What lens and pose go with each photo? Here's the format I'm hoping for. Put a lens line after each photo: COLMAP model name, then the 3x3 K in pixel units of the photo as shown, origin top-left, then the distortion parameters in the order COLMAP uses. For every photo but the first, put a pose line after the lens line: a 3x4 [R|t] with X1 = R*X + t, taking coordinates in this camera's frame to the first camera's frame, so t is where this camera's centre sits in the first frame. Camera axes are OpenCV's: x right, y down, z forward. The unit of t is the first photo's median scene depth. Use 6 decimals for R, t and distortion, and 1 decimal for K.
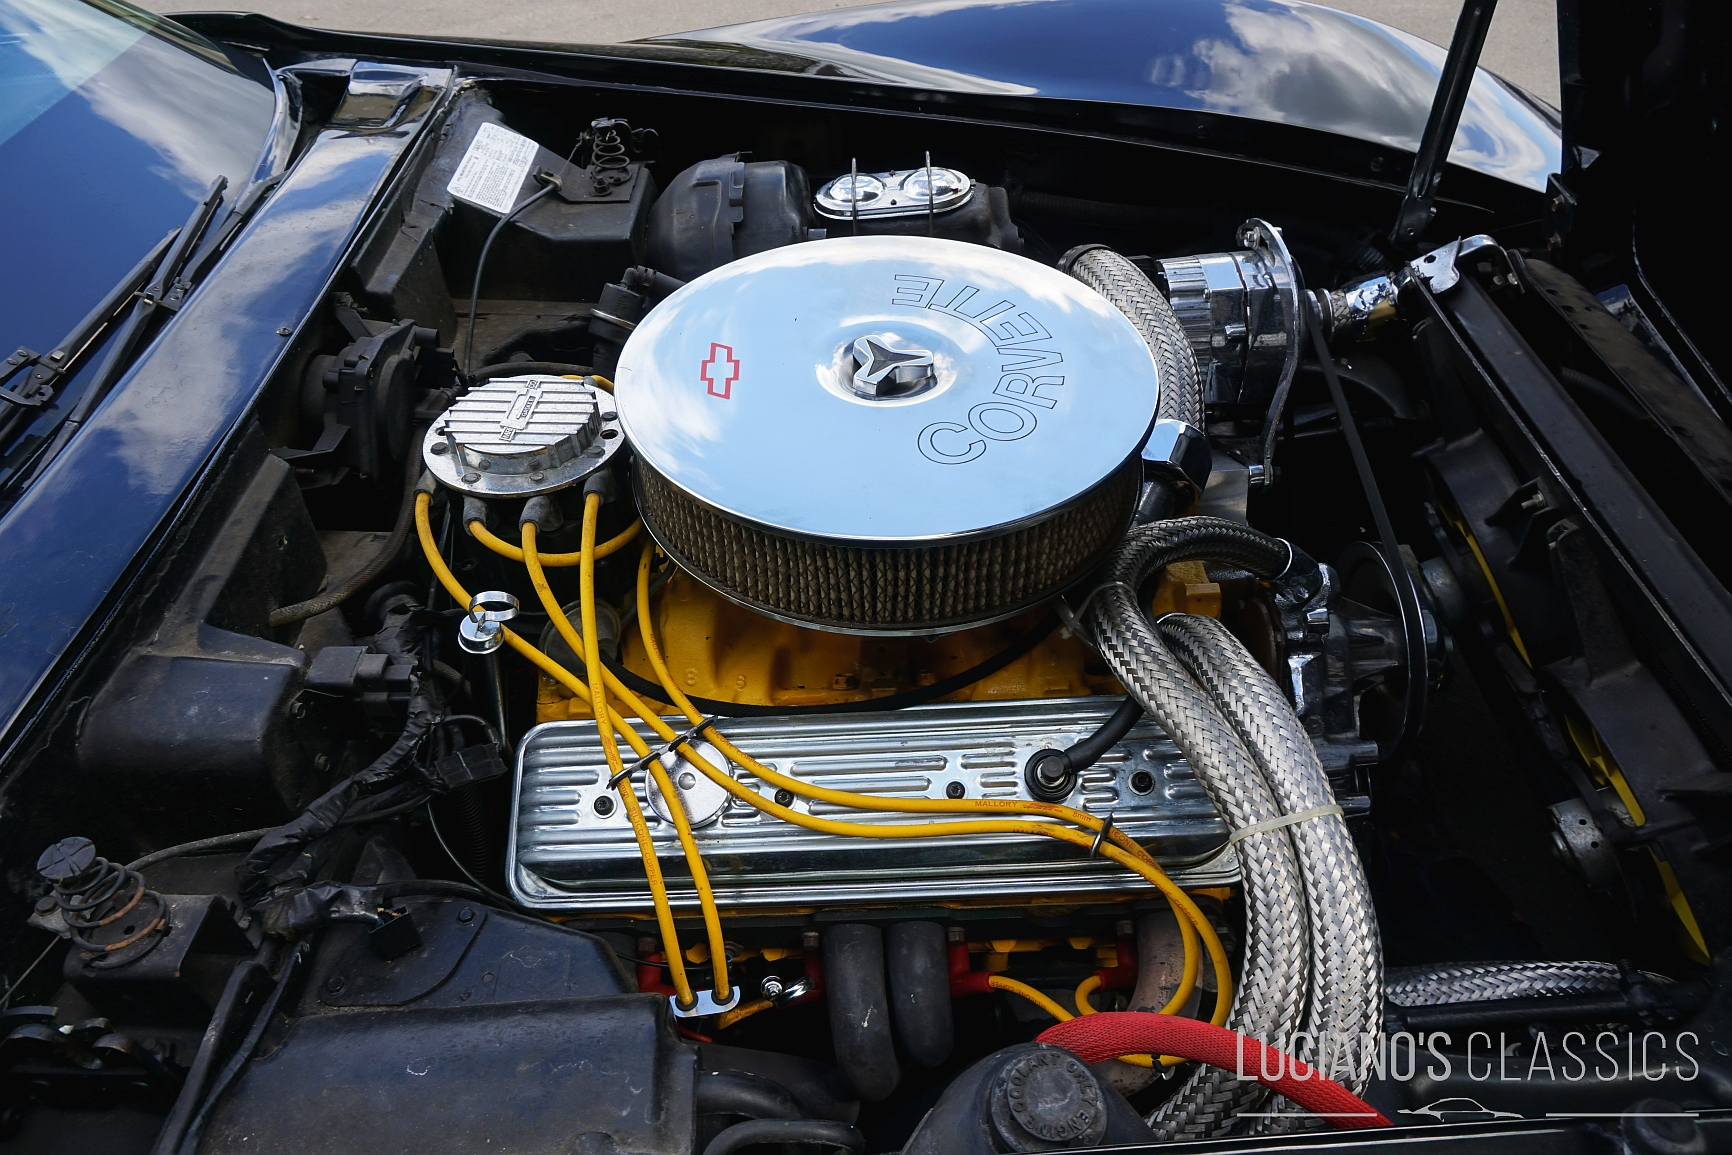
lens RADIAL K [[1168.4, 0, 862.0], [0, 1168.4, 573.9], [0, 0, 1]] dist [-0.044999, 0.031384]
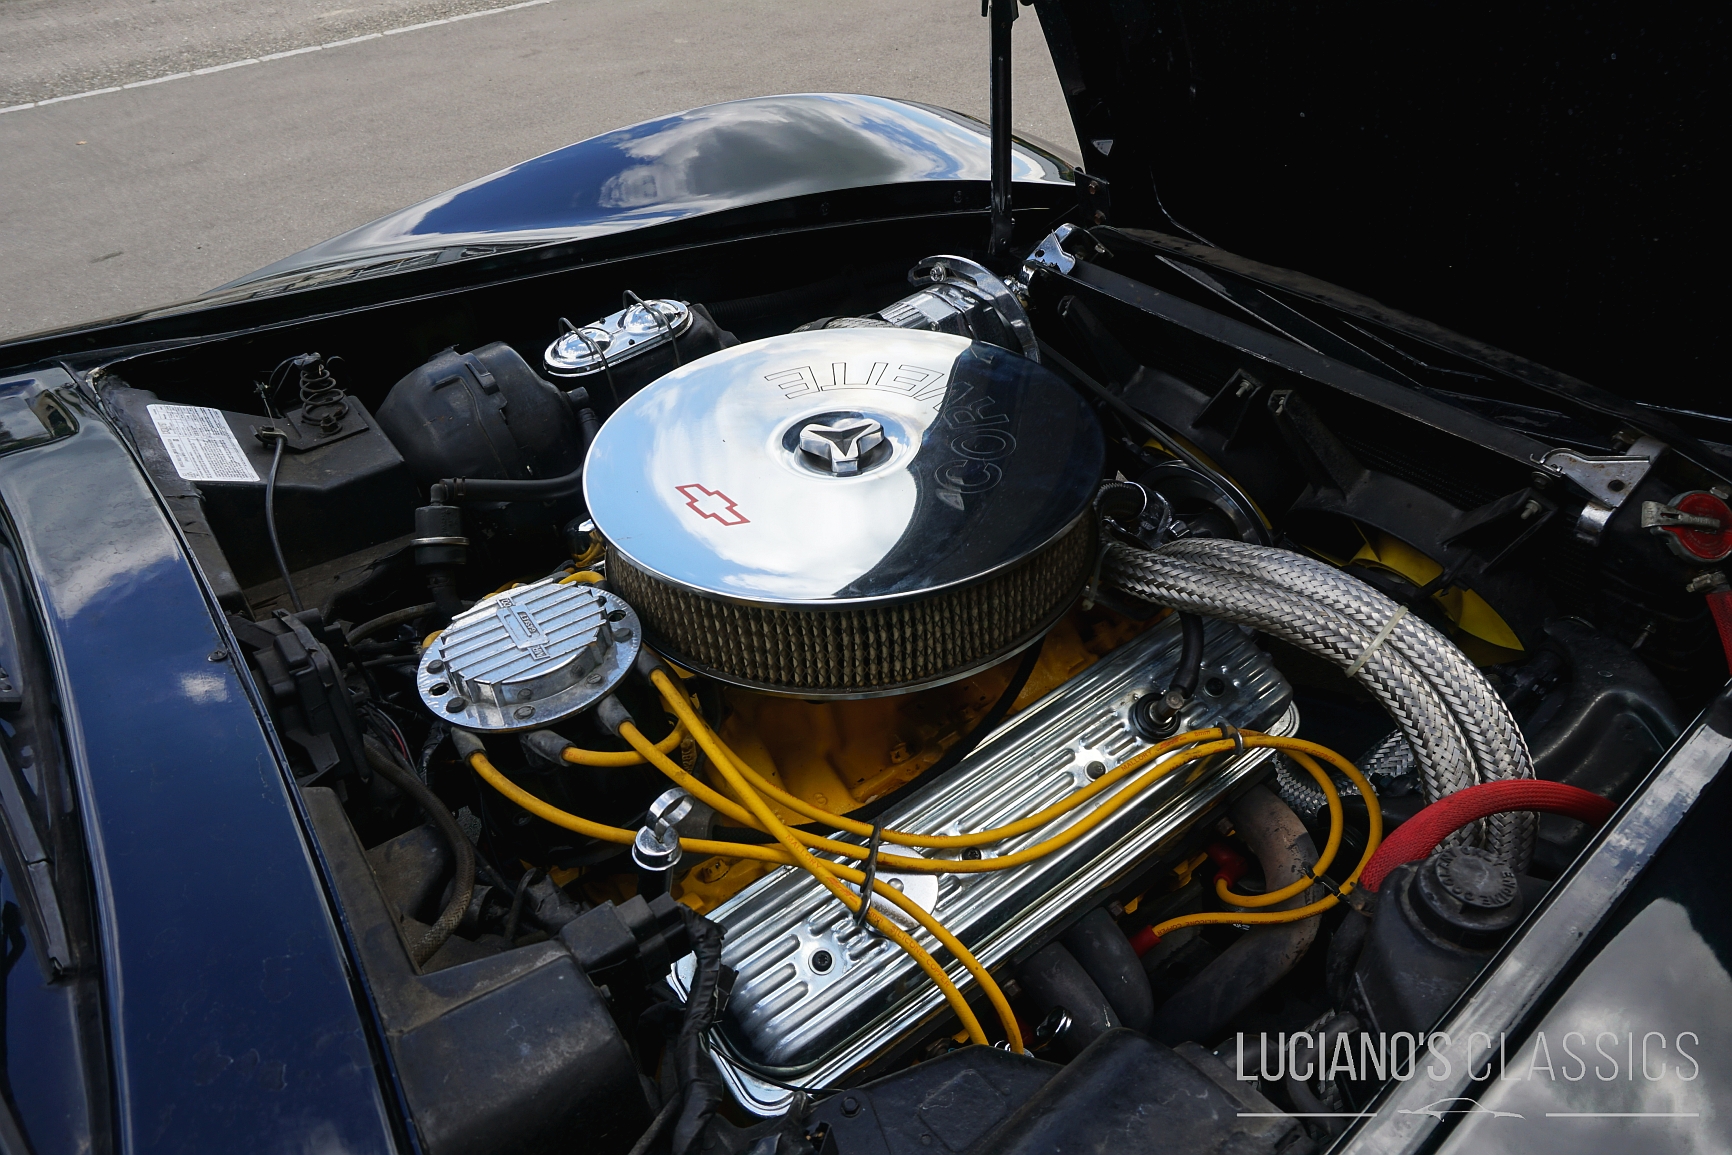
lens RADIAL K [[1168.4, 0, 866.1], [0, 1168.4, 576.5], [0, 0, 1]] dist [-0.044999, 0.031384]
pose [[0.809666, -0.385873, 0.442203, -0.477987], [0.435231, 0.900247, -0.011332, -0.052603], [-0.393719, 0.201636, 0.896843, 0.081548]]
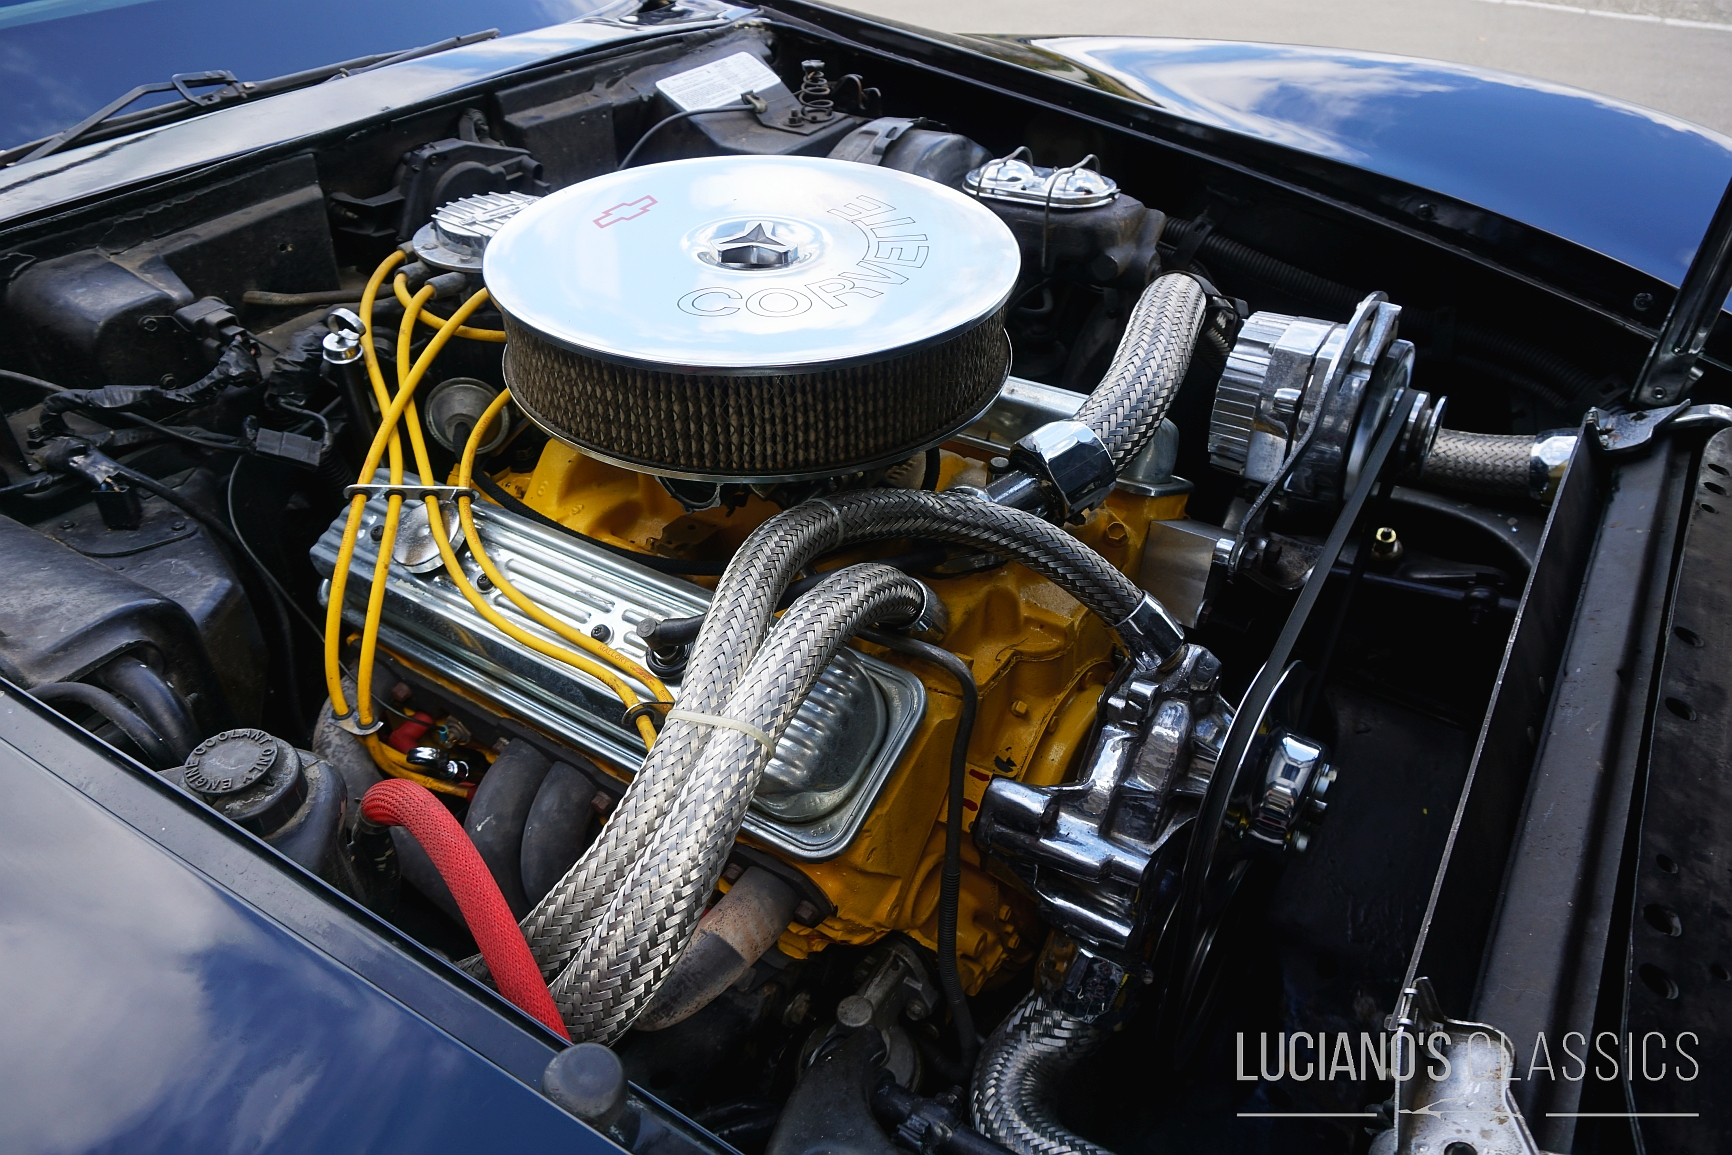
lens RADIAL K [[1168.4, 0, 868.7], [0, 1168.4, 580.2], [0, 0, 1]] dist [-0.044999, 0.031384]
pose [[0.829007, 0.358227, -0.429442, 0.657356], [-0.396610, 0.917987, 0.000128, 0.051076], [0.394268, 0.170215, 0.903094, 0.173837]]
